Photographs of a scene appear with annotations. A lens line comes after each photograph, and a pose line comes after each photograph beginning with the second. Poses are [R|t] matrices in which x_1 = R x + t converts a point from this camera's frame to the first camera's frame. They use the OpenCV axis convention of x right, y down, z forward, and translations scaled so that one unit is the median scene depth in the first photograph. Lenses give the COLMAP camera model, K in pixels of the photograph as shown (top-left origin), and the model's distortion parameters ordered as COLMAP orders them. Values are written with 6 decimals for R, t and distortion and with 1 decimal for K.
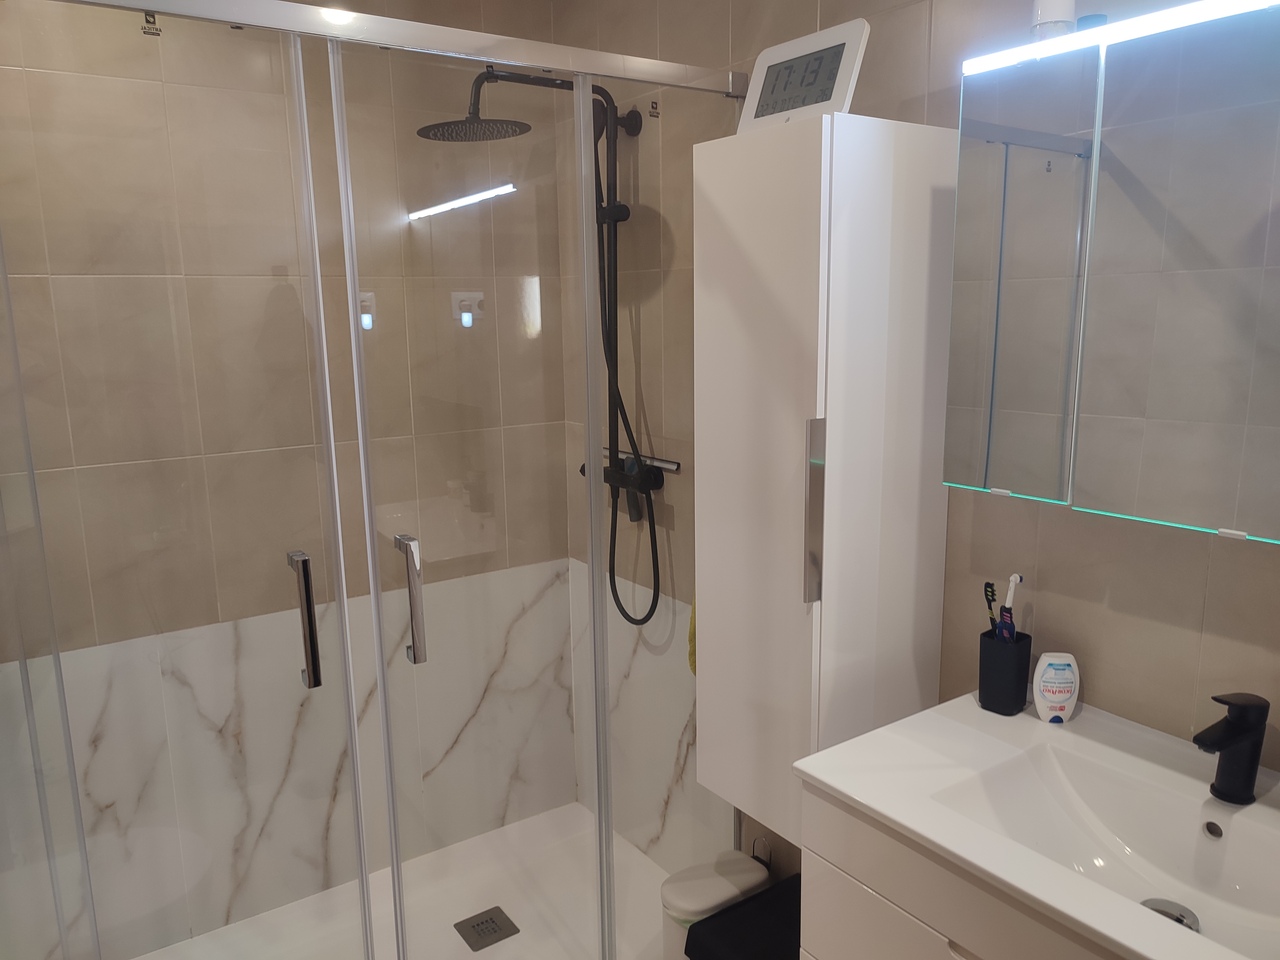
lens RADIAL K [[930.9, 0, 640.2], [0, 930.9, 498.9], [0, 0, 1]] dist [0.017561, -0.001505]
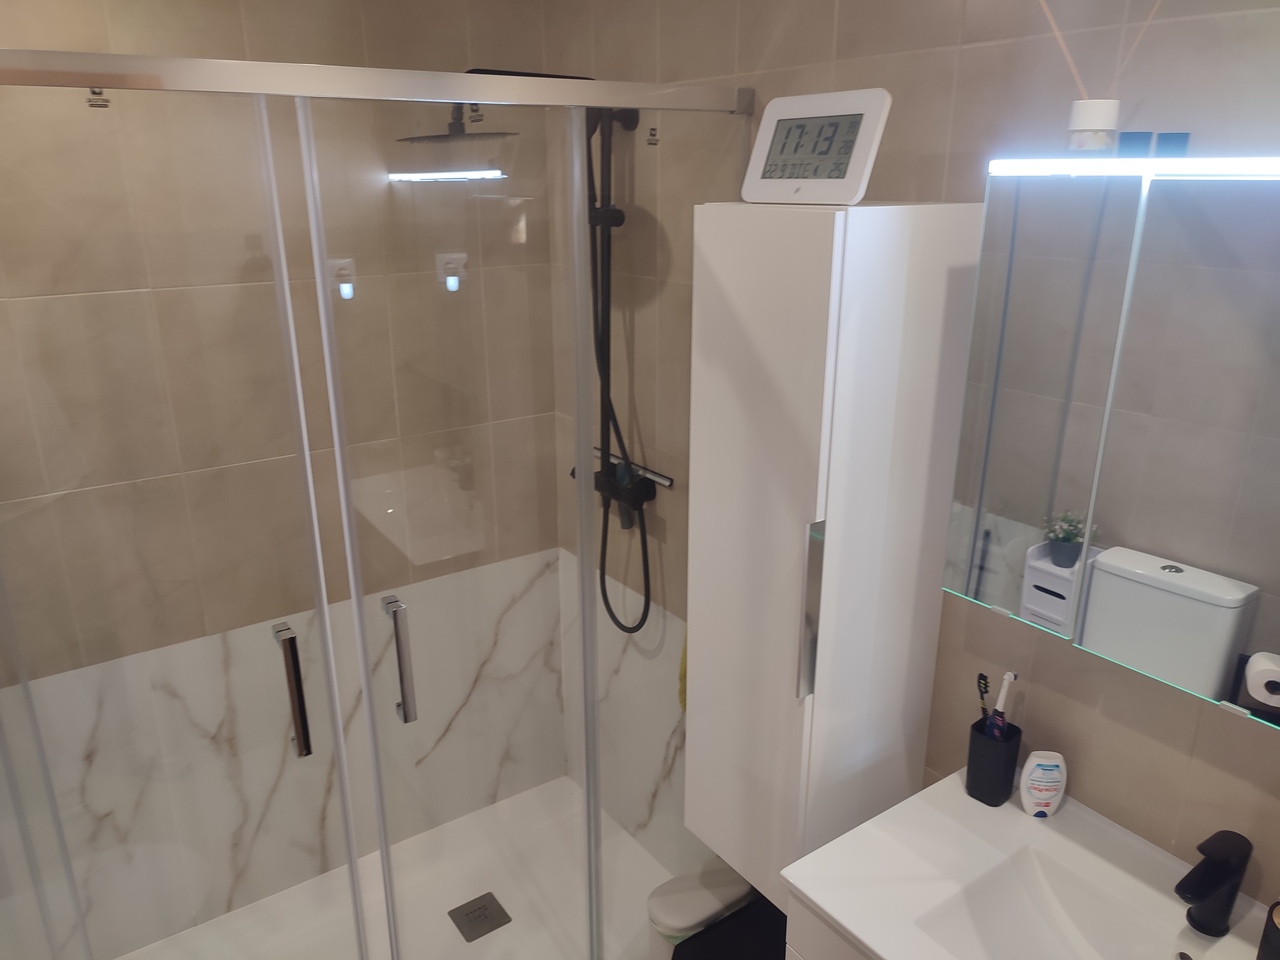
lens RADIAL K [[930.9, 0, 639.0], [0, 930.9, 482.4], [0, 0, 1]] dist [0.017561, -0.001505]
pose [[0.999862, 0.012012, 0.011446, -0.004351], [-0.013463, 0.990546, 0.136520, -0.167597], [-0.009698, -0.136655, 0.990571, 0.031732]]
